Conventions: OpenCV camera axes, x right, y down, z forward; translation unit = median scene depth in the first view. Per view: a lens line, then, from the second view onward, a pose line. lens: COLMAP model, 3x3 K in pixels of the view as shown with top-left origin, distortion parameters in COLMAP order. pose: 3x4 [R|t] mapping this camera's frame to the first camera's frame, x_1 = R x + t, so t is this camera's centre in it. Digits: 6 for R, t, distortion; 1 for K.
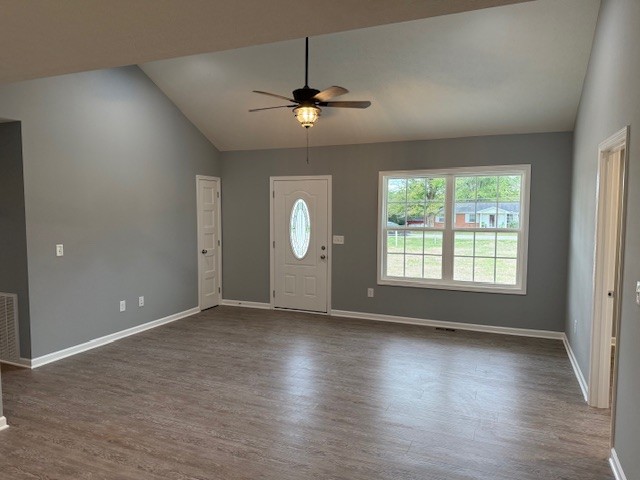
lens RADIAL K [[460.0, 0, 325.9], [0, 460.0, 239.7], [0, 0, 1]] dist [0.056085, -0.054306]
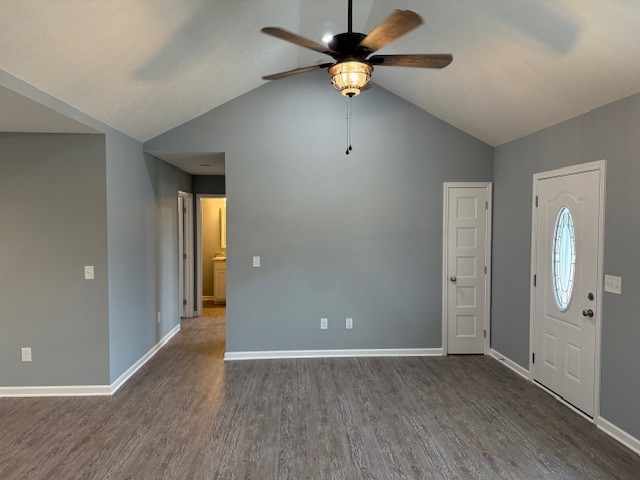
lens RADIAL K [[460.0, 0, 319.4], [0, 460.0, 233.5], [0, 0, 1]] dist [0.056085, -0.054306]
pose [[0.423400, 0.018819, -0.905747, 0.519203], [-0.060113, 0.998164, -0.007361, -0.047730], [0.903946, 0.057564, 0.423755, 0.697014]]
